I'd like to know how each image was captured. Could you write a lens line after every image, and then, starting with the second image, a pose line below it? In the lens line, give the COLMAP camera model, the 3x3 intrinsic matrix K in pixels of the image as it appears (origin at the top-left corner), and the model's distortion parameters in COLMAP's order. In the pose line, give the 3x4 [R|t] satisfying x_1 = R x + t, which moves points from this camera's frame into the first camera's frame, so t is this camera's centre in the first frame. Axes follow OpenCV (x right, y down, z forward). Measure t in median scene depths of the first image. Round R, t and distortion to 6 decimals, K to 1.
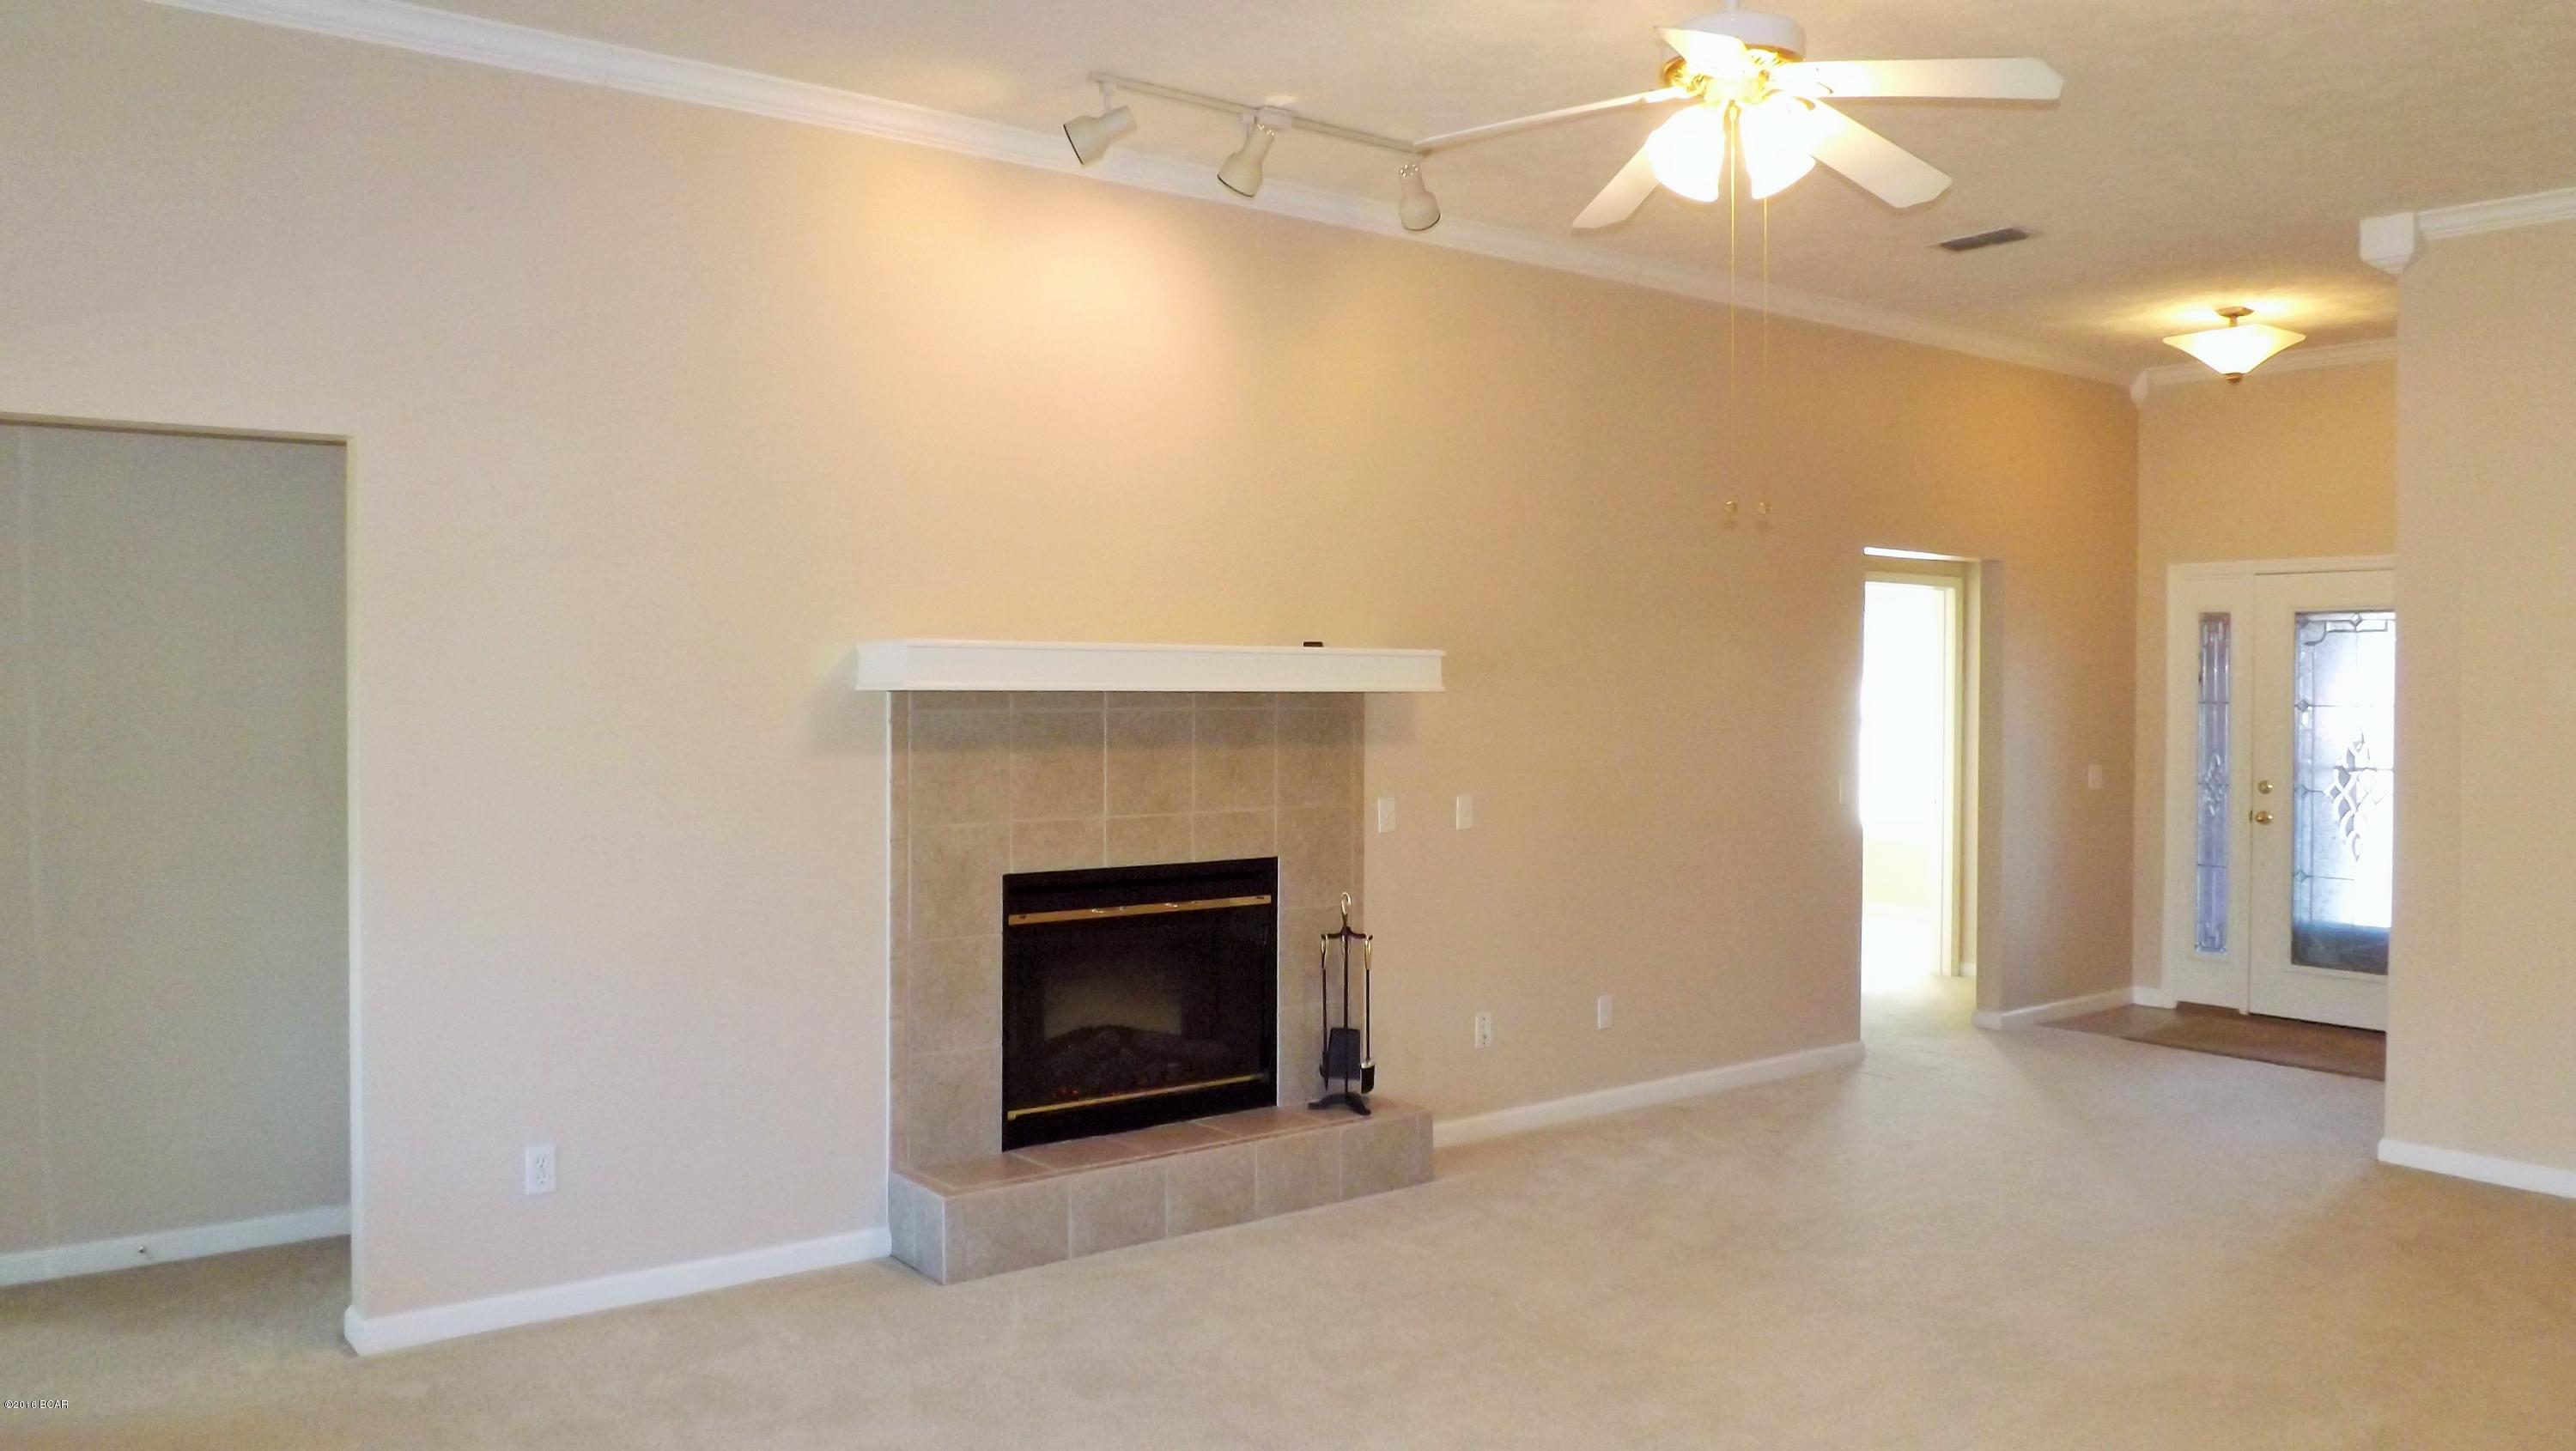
lens RADIAL K [[1894.1, 0, 1288.2], [0, 1894.1, 707.9], [0, 0, 1]] dist [-0.053661, 0.002158]
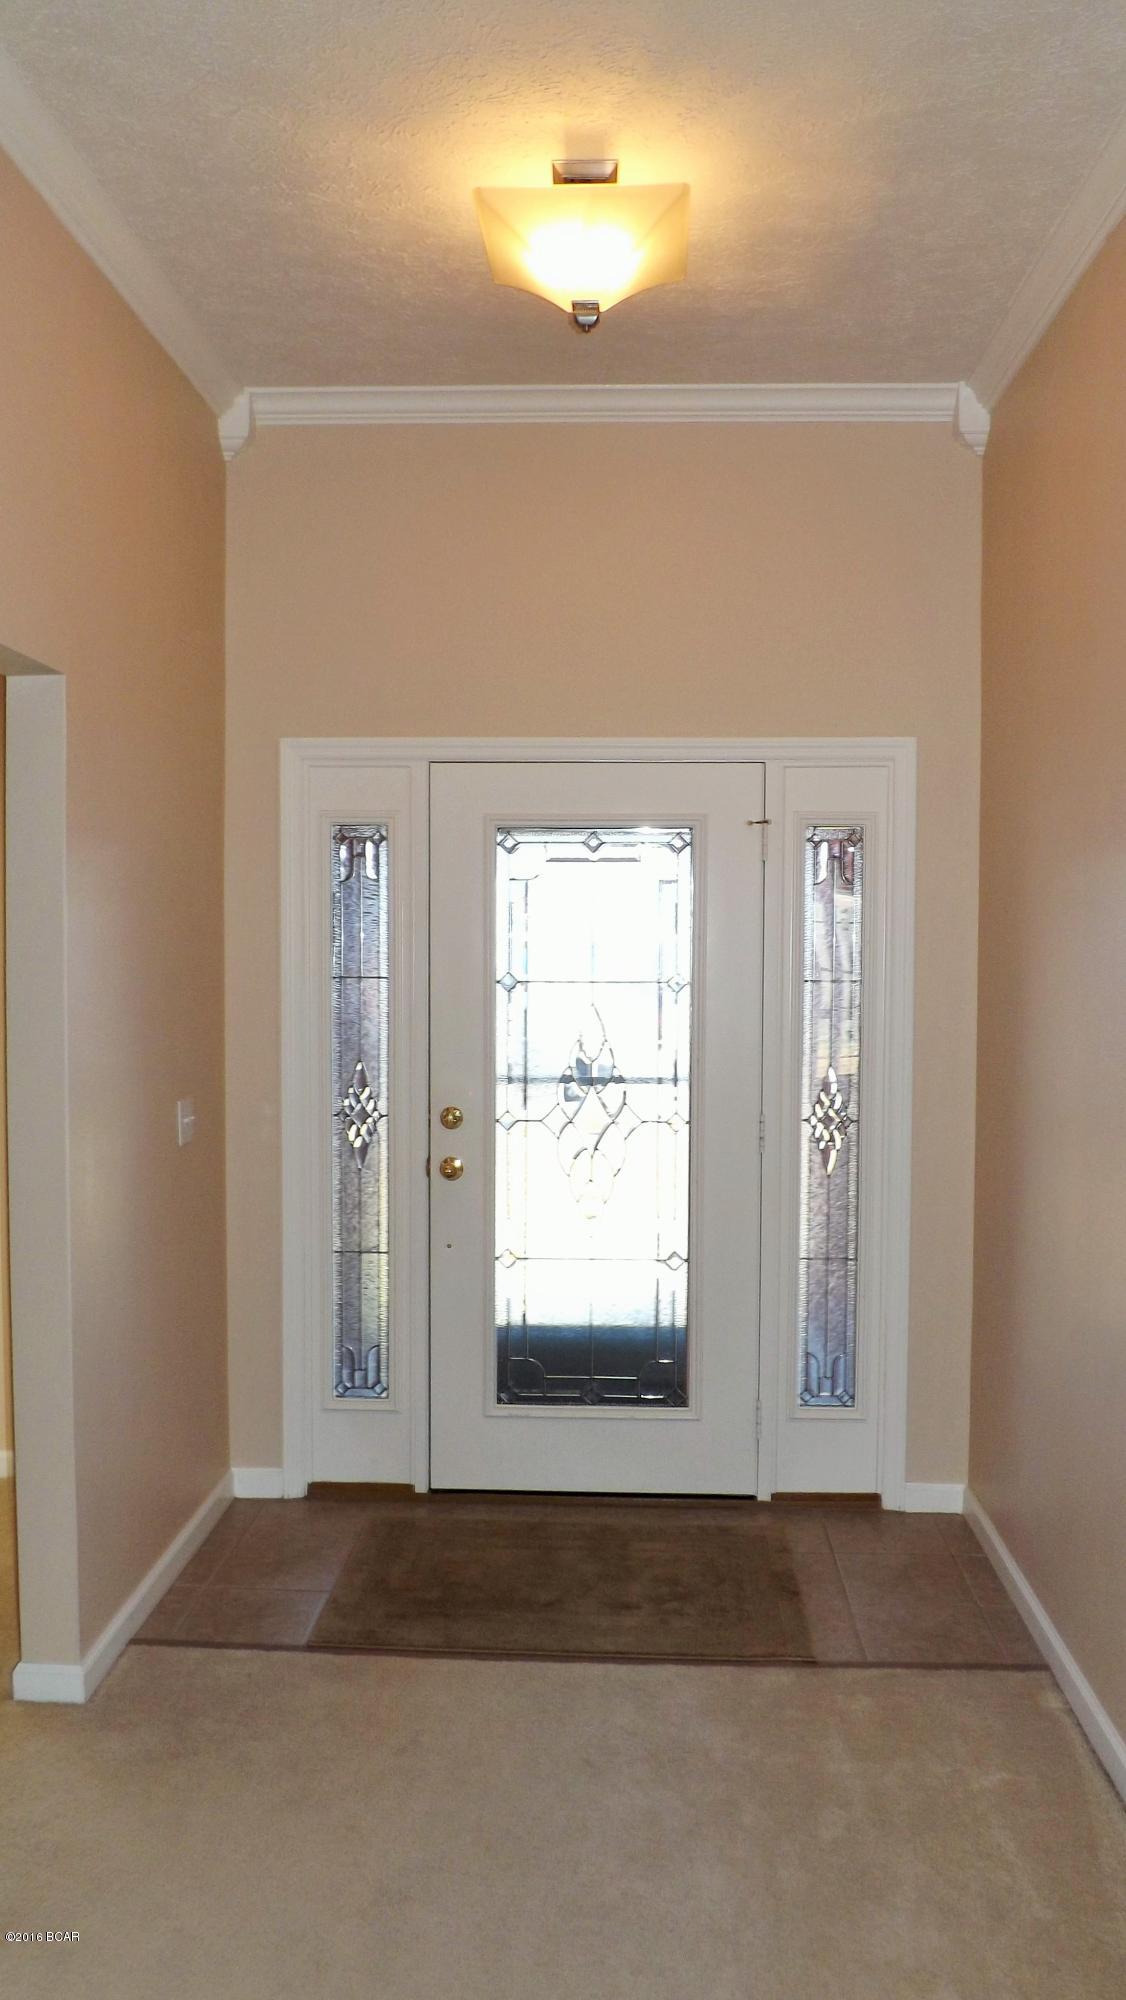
lens RADIAL K [[1470.6, 0, 563.1], [0, 1470.6, 994.4], [0, 0, 1]] dist [-0.053661, 0.002158]
pose [[0.643150, -0.033367, 0.765013, 0.184667], [0.006485, 0.999252, 0.038132, -0.015083], [-0.765713, -0.019564, 0.642885, 0.663052]]
